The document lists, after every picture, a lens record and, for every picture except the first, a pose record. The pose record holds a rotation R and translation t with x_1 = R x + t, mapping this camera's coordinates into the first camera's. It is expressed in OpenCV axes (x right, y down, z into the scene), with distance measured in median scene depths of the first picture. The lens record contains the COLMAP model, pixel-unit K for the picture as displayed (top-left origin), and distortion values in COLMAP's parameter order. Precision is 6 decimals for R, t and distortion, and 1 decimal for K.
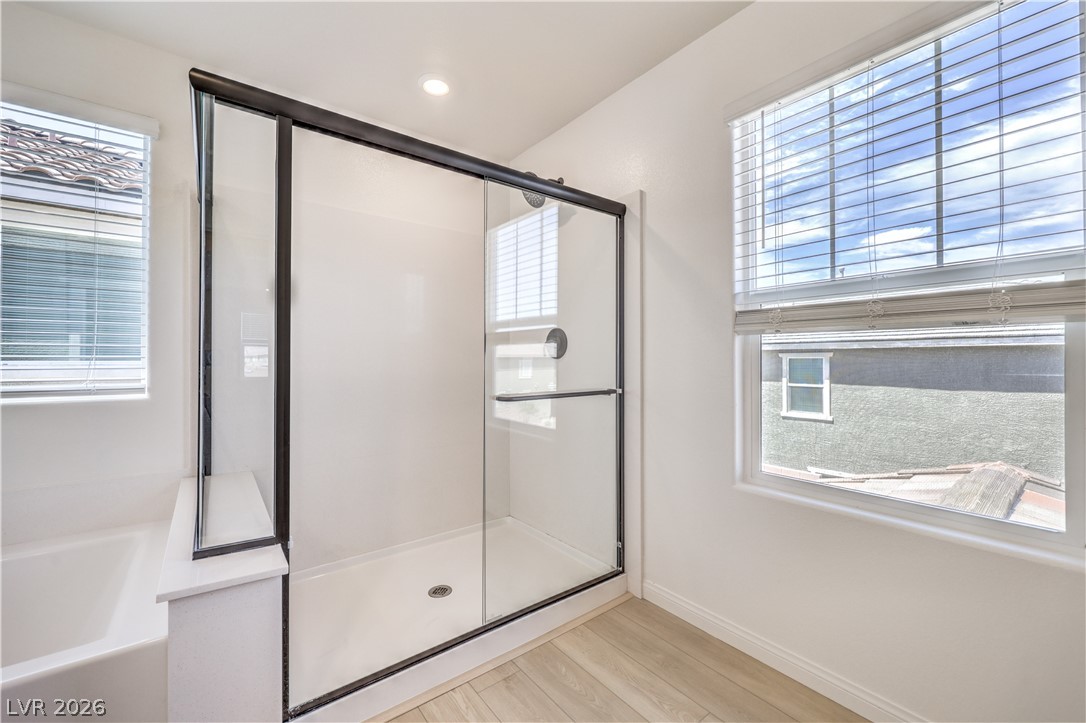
lens RADIAL K [[446.2, 0, 546.6], [0, 446.2, 358.8], [0, 0, 1]] dist [-0.001707, 0.000133]
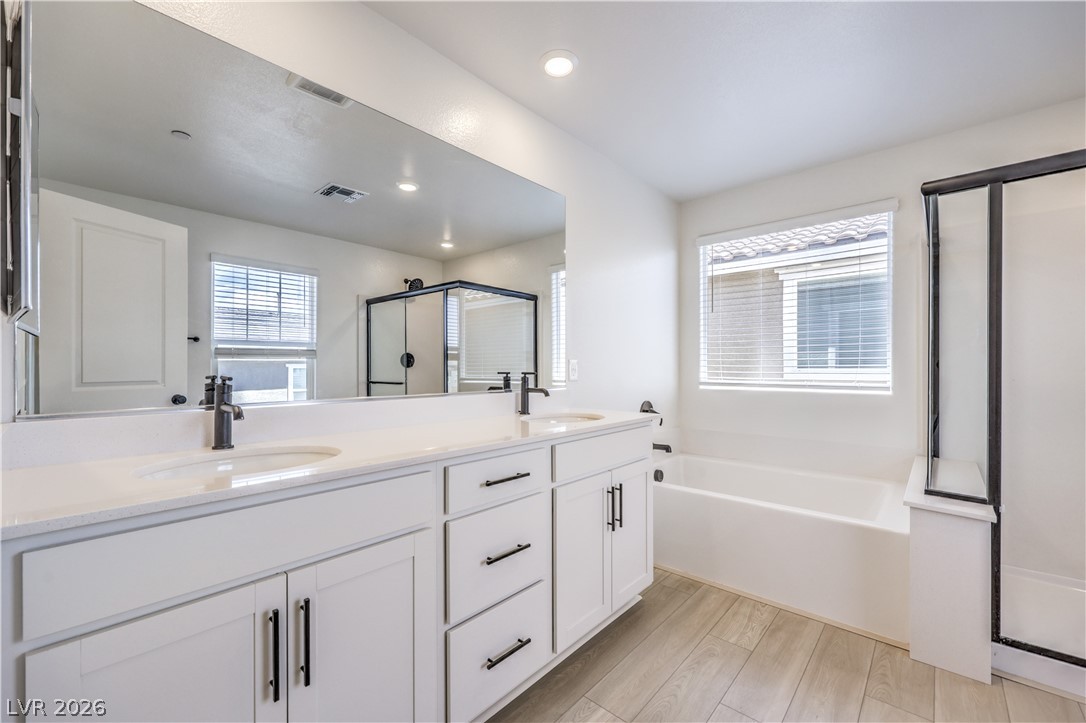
lens RADIAL K [[446.2, 0, 546.5], [0, 446.2, 366.9], [0, 0, 1]] dist [-0.001707, 0.000133]
pose [[0.195746, -0.003519, -0.980648, 0.290705], [0.001144, 0.999994, -0.003360, 0.003323], [0.980654, -0.000464, 0.195749, -0.366148]]
